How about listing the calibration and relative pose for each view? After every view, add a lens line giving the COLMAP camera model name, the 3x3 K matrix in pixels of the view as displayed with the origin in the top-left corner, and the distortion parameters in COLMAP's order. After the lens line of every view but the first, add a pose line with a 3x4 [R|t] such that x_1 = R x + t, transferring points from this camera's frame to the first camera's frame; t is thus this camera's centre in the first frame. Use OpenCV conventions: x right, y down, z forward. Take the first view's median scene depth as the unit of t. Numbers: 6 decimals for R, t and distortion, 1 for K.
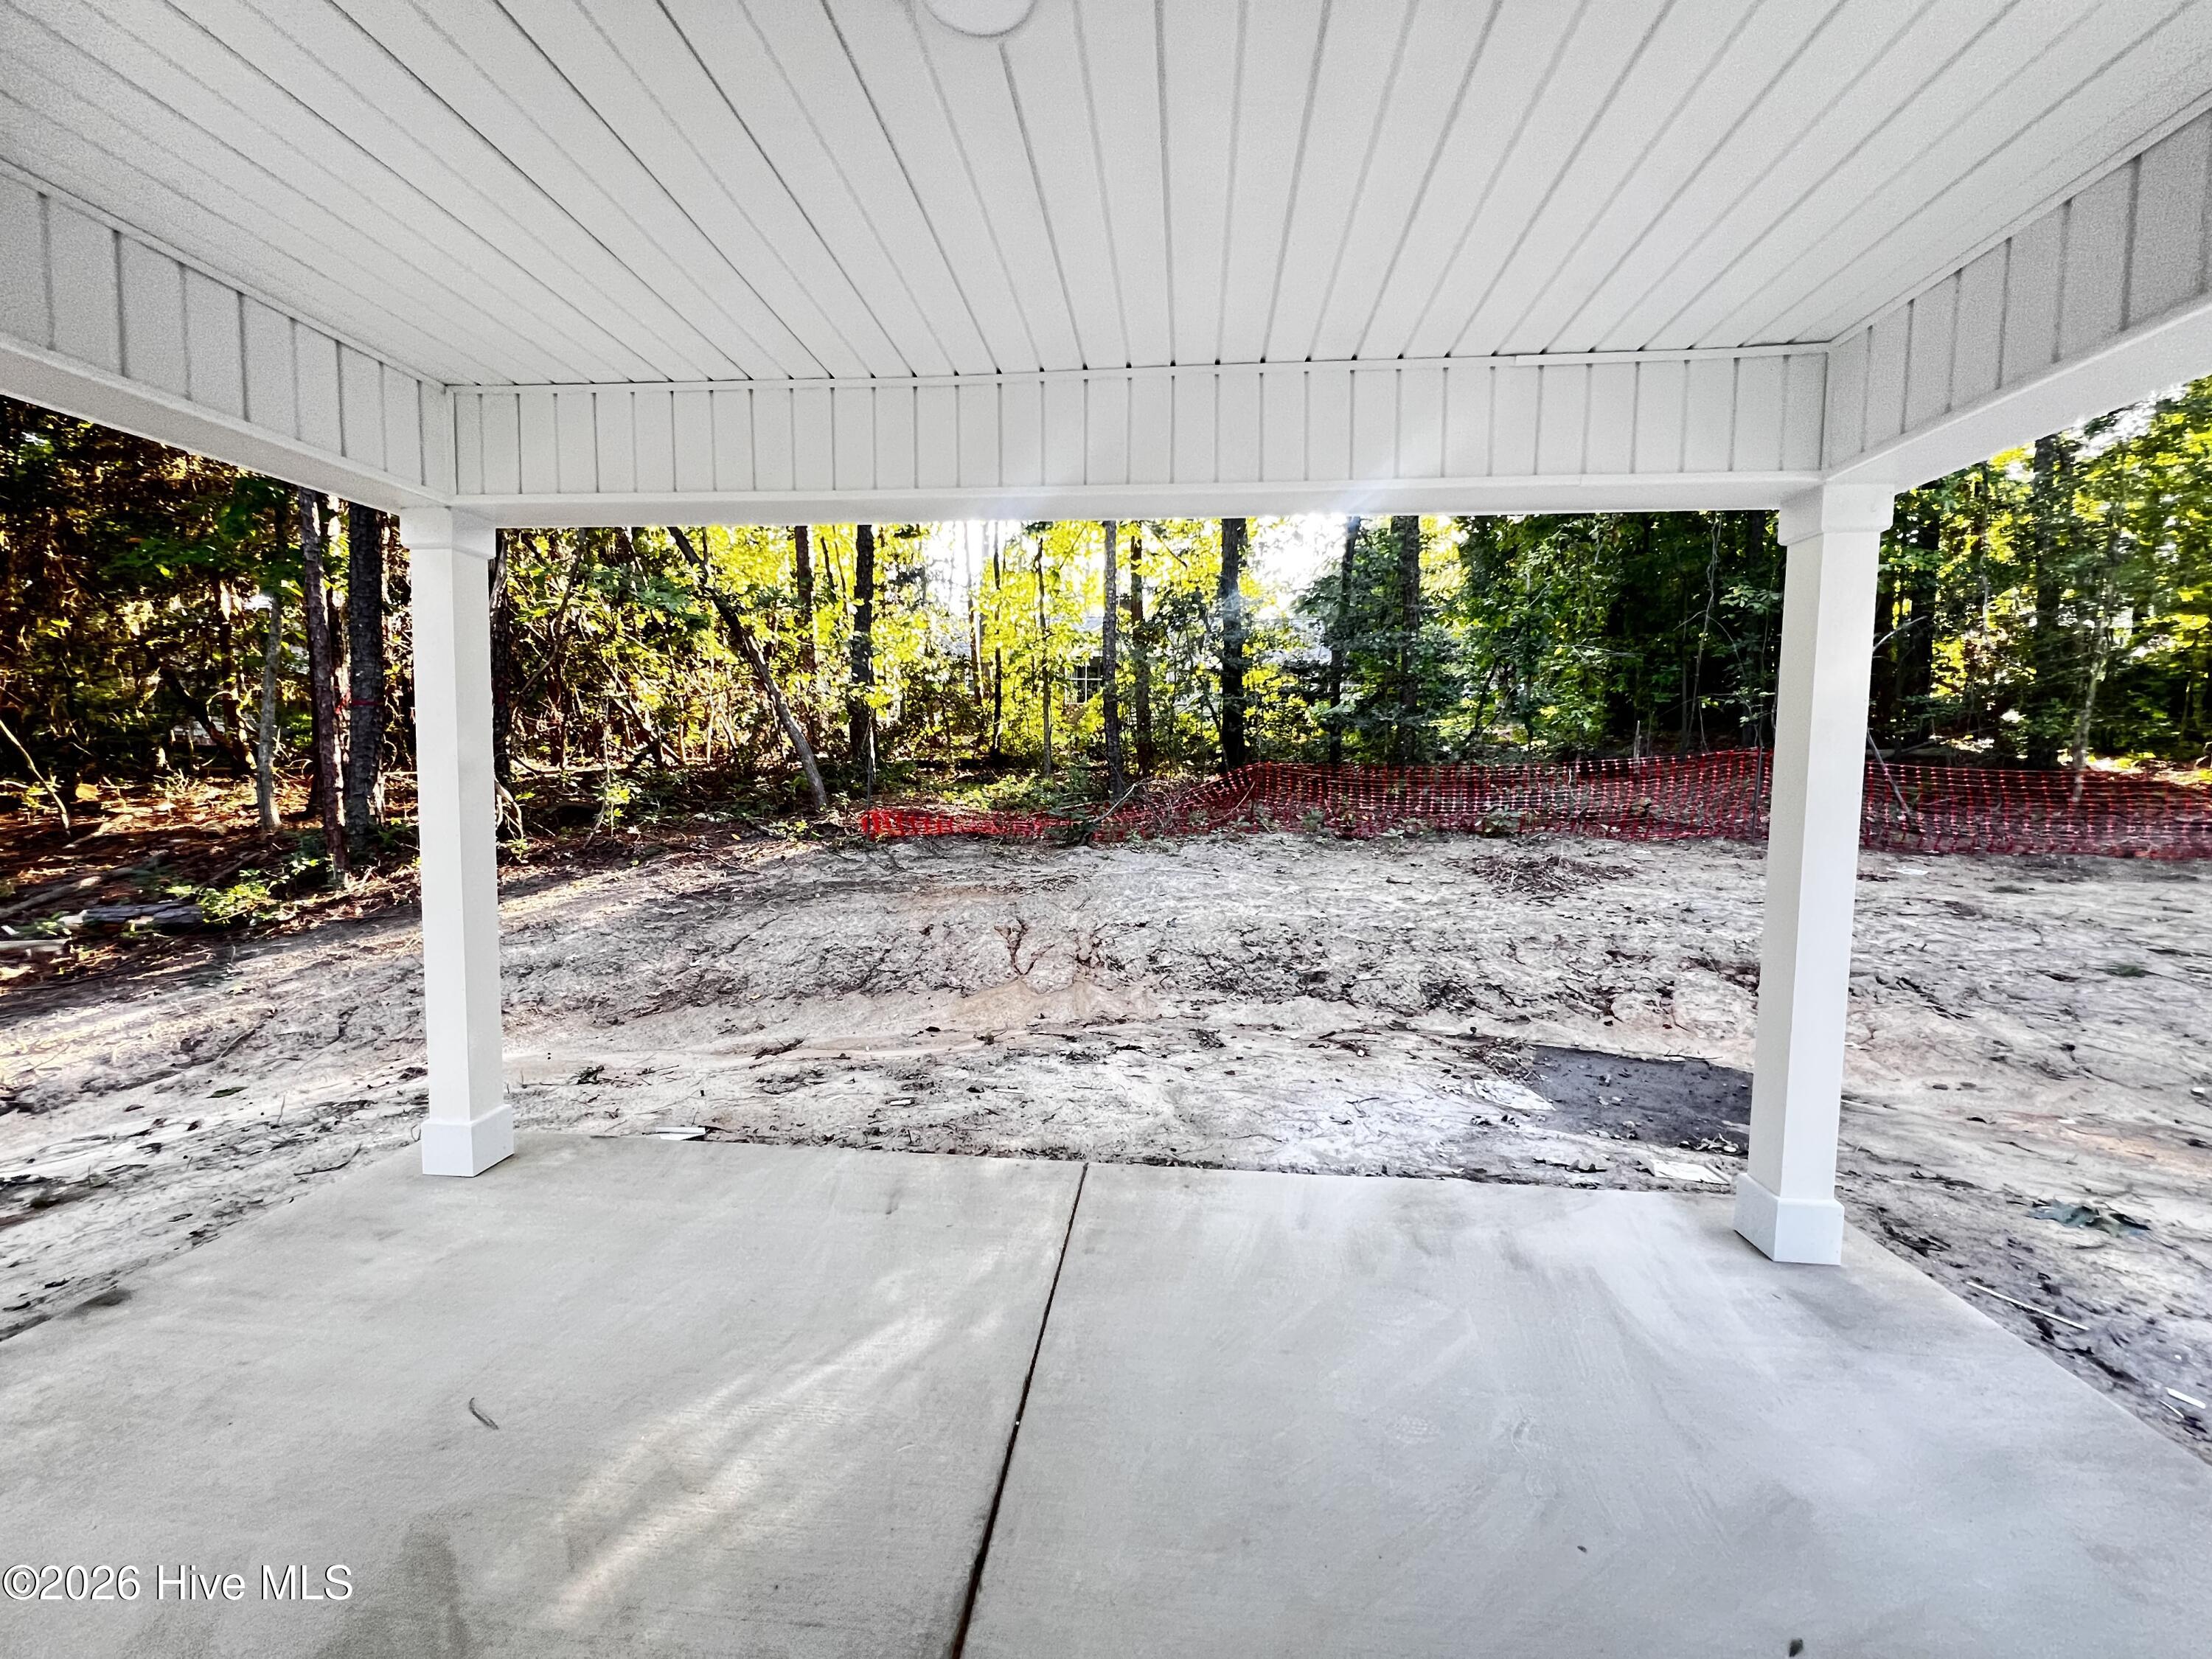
lens RADIAL K [[887.9, 0, 1099.4], [0, 887.9, 821.1], [0, 0, 1]] dist [-0.001129, 0.000652]
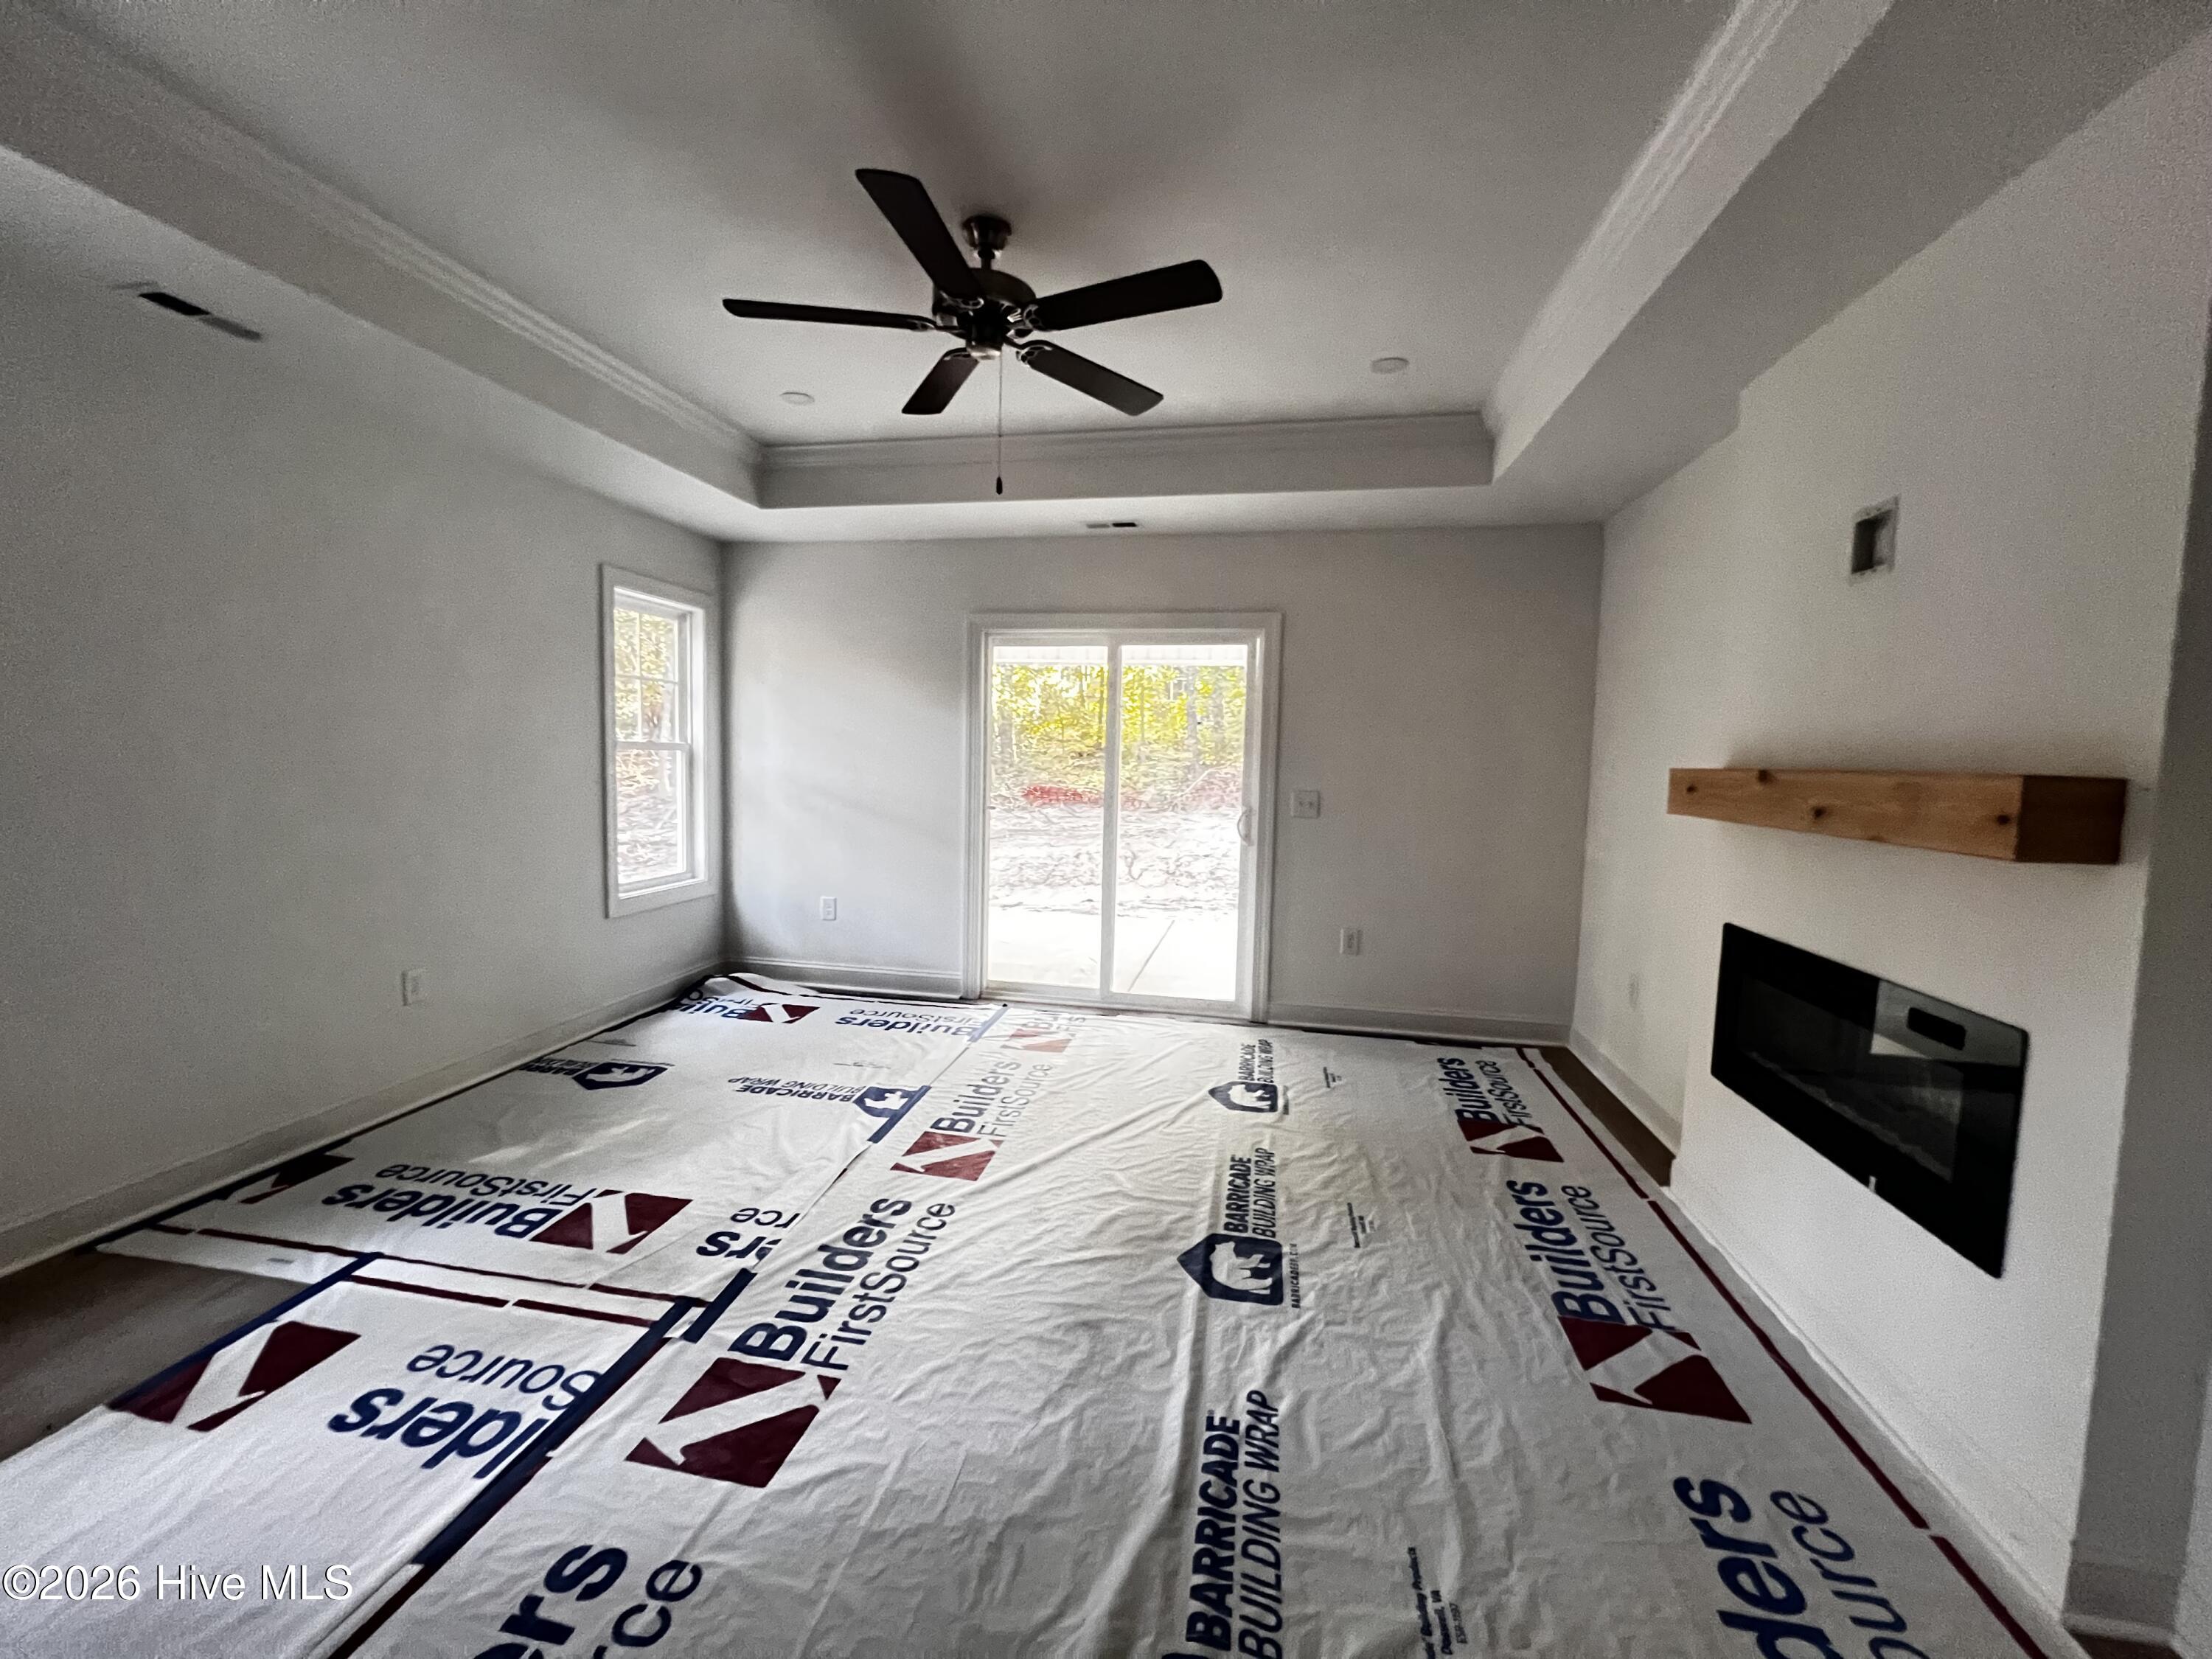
lens RADIAL K [[887.9, 0, 1099.4], [0, 887.9, 821.1], [0, 0, 1]] dist [-0.001129, 0.000652]
pose [[0.995596, 0.018503, -0.091903, -0.000349], [-0.017467, 0.999775, 0.012074, 0.036944], [0.092105, -0.010416, 0.995695, -0.666126]]
